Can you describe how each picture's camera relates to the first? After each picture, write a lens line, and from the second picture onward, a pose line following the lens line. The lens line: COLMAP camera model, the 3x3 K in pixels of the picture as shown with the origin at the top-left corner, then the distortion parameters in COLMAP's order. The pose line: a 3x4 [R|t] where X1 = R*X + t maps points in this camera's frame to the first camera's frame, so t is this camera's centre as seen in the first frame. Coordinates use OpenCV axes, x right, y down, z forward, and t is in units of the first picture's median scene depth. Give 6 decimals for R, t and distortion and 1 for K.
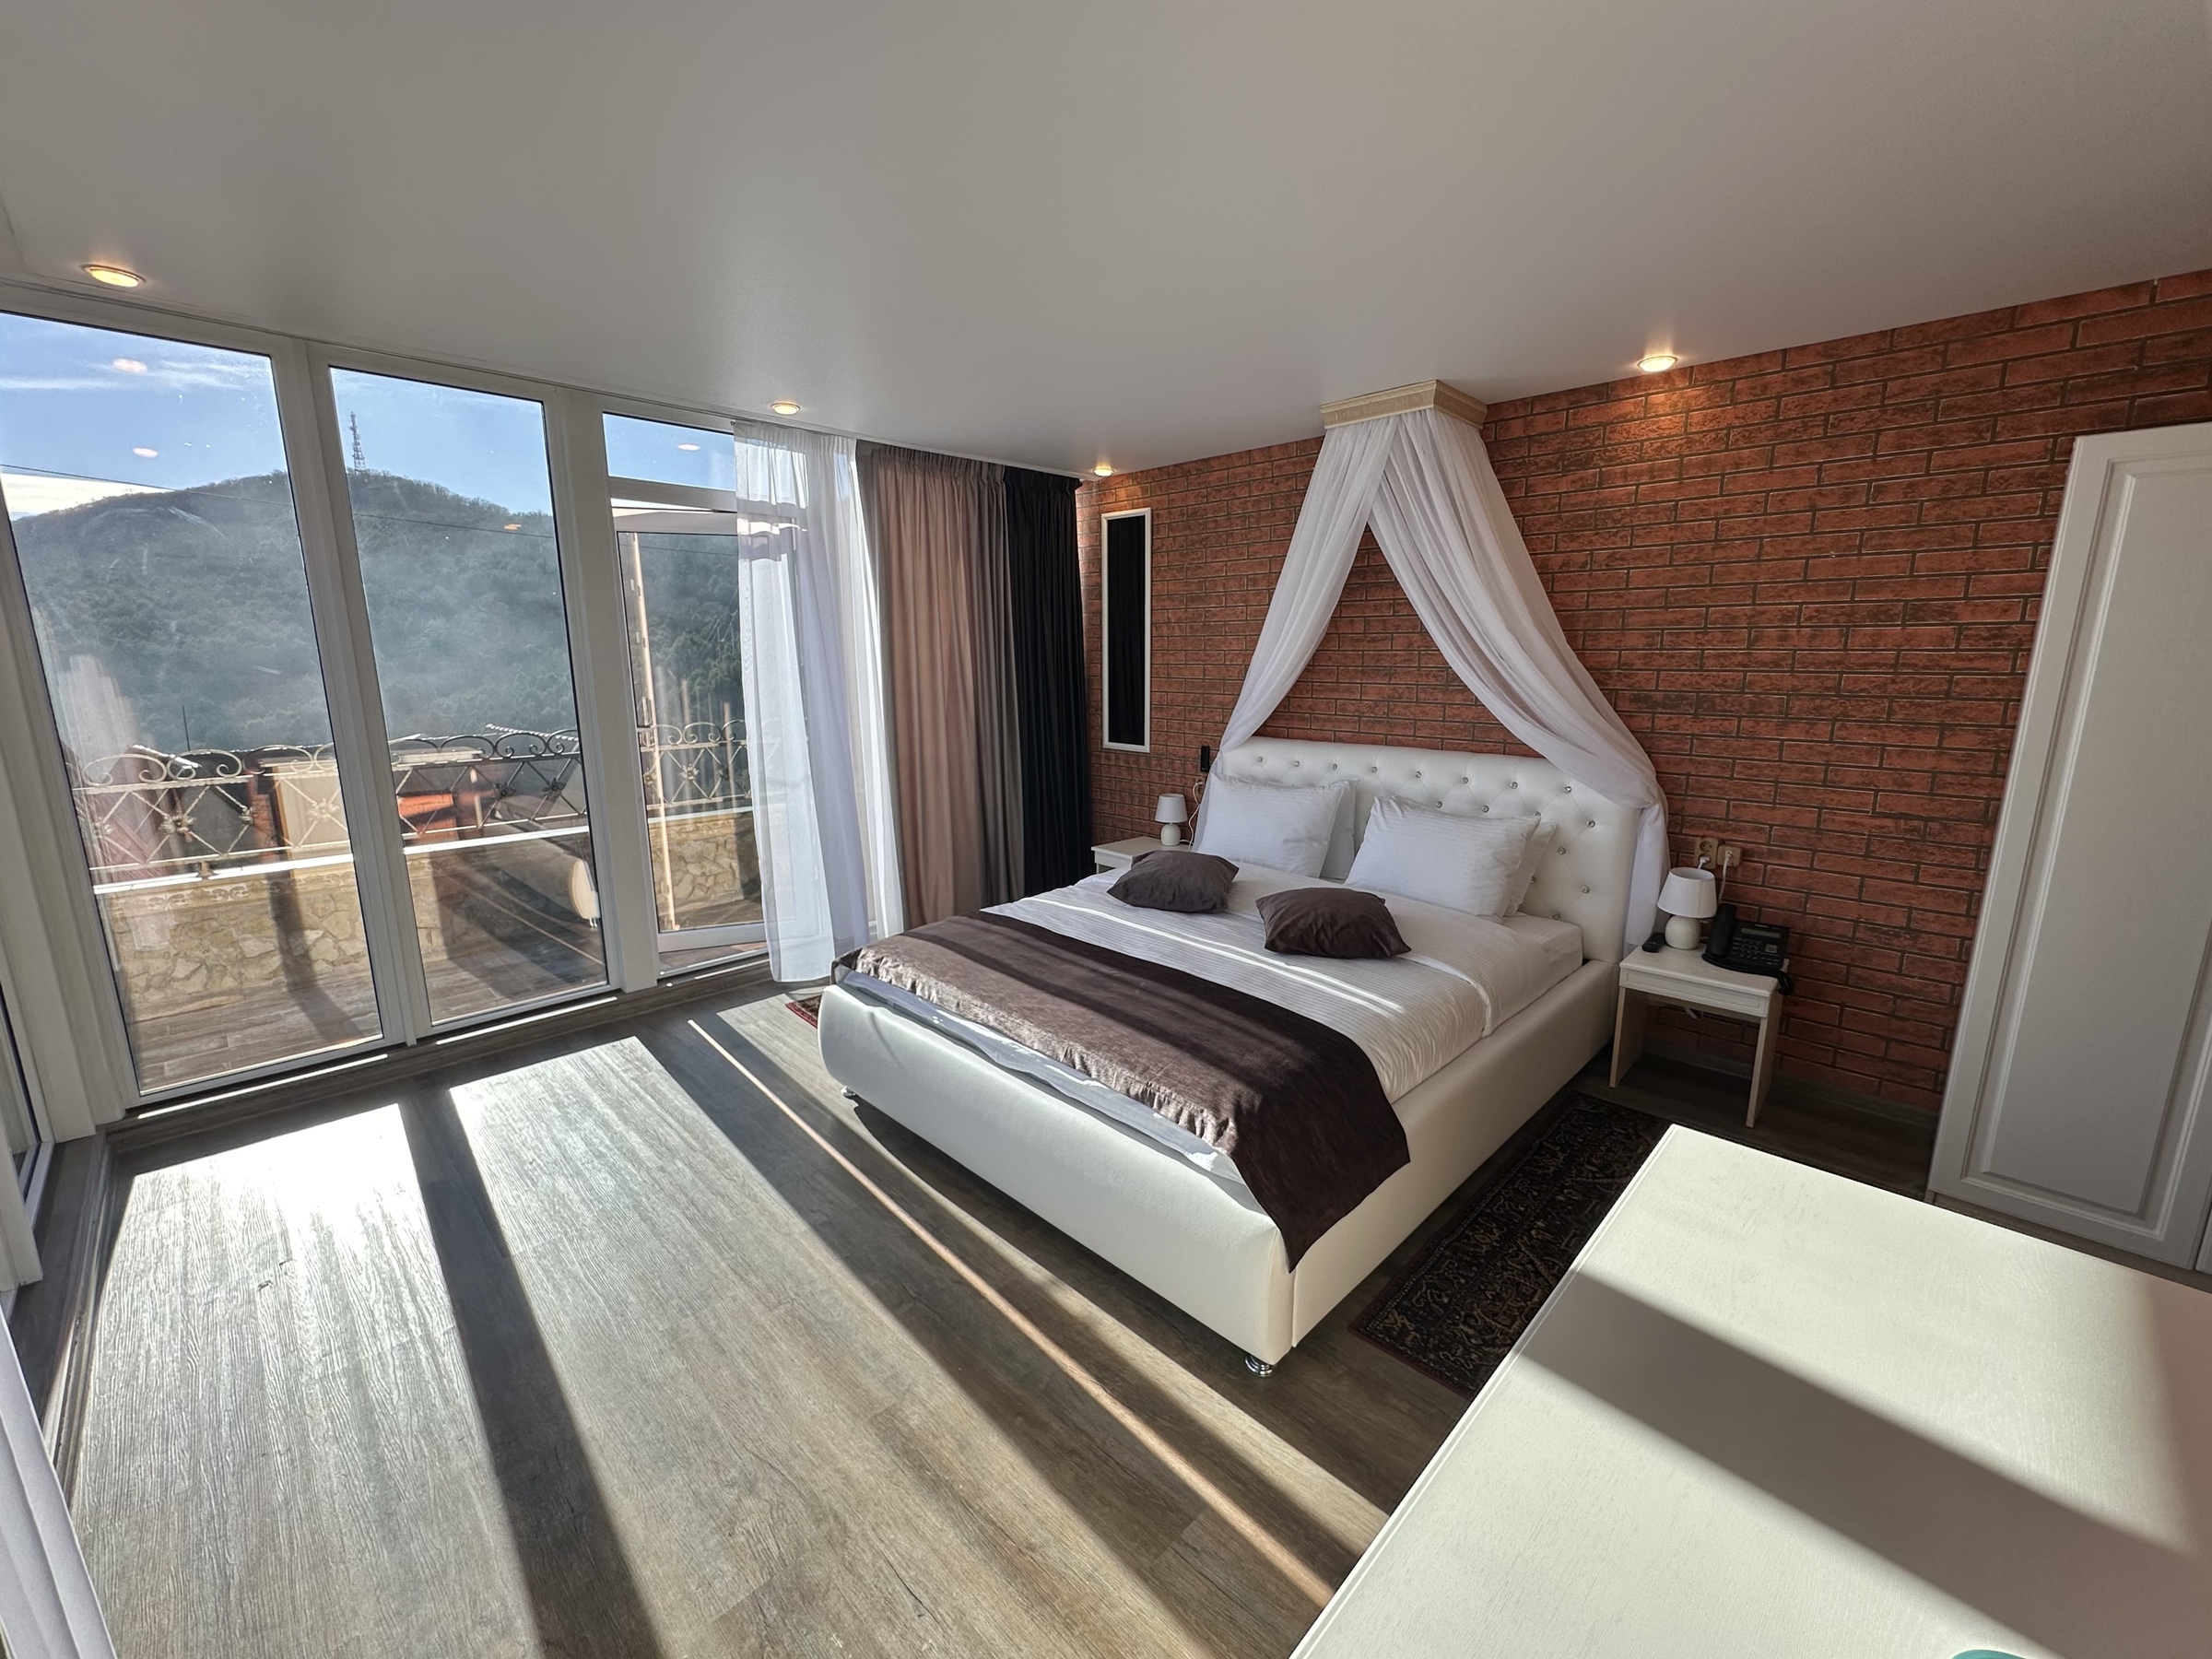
lens RADIAL K [[897.8, 0, 1106.7], [0, 897.8, 827.2], [0, 0, 1]] dist [-0.003958, -0.000110]
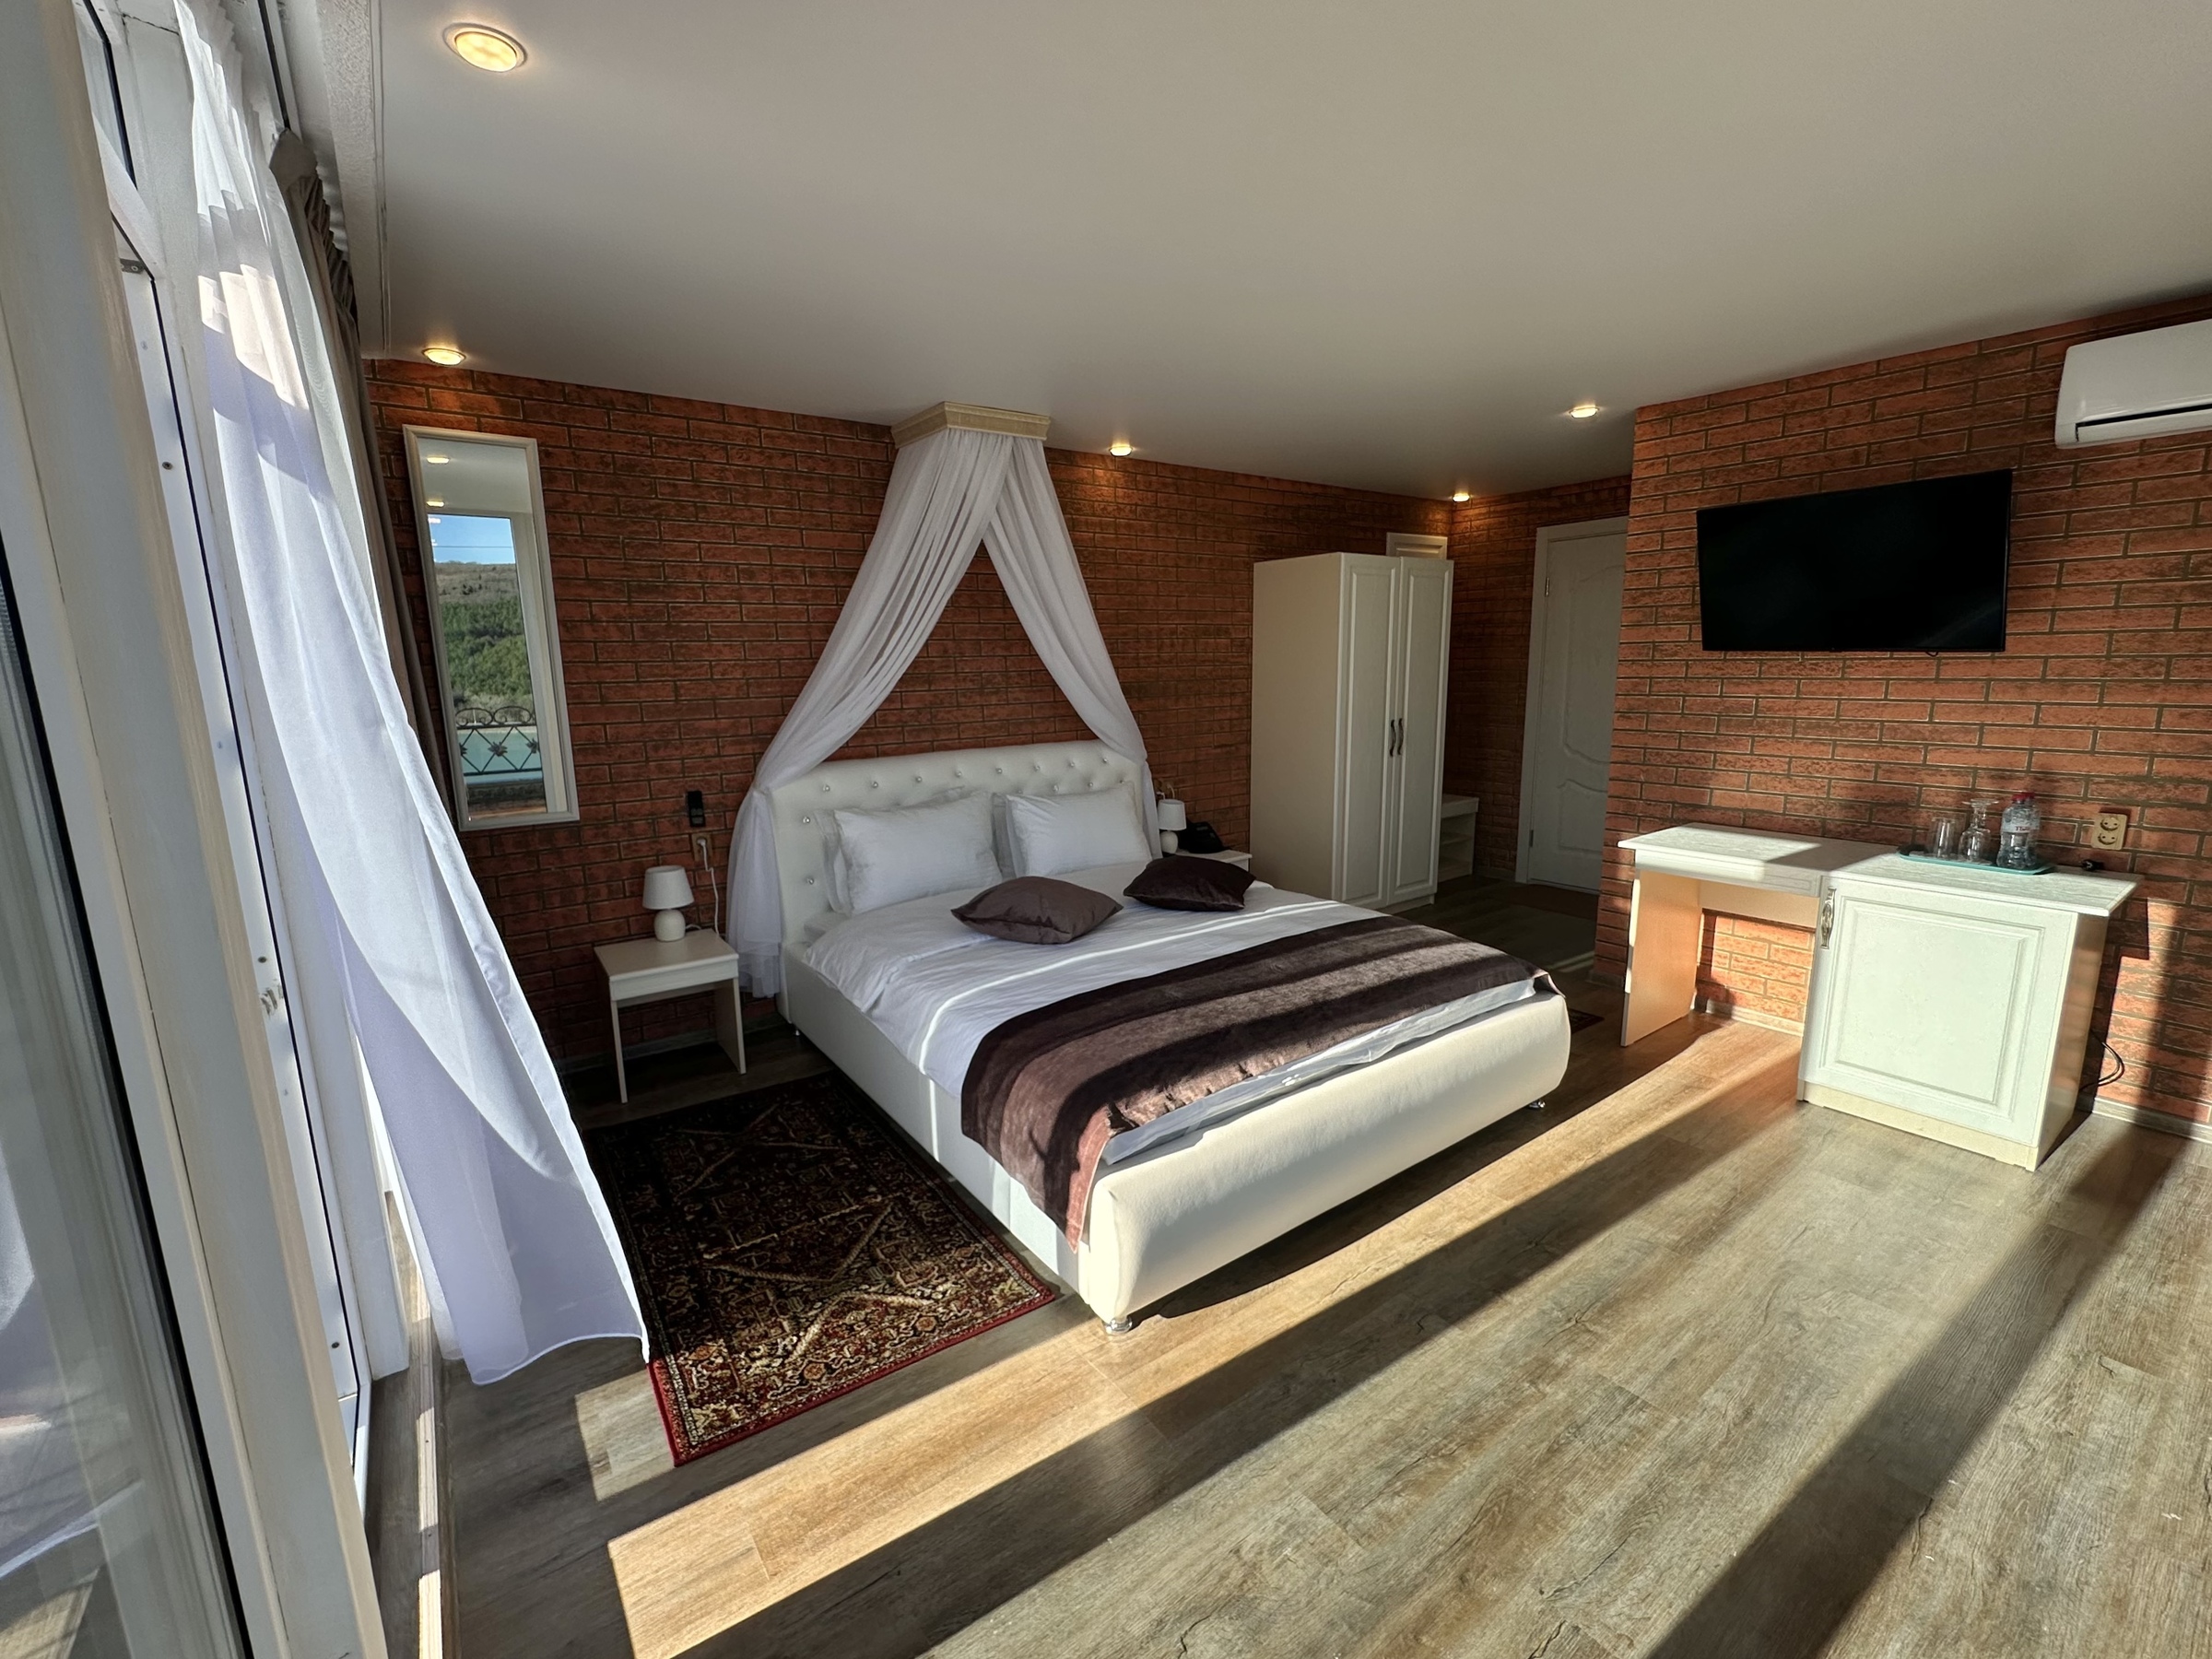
lens RADIAL K [[897.8, 0, 1106.3], [0, 897.8, 842.4], [0, 0, 1]] dist [-0.003958, -0.000110]
pose [[0.171520, -0.201249, 0.964406, -0.614006], [0.208424, 0.964168, 0.164131, -0.111362], [-0.962881, 0.172853, 0.207319, 0.586531]]
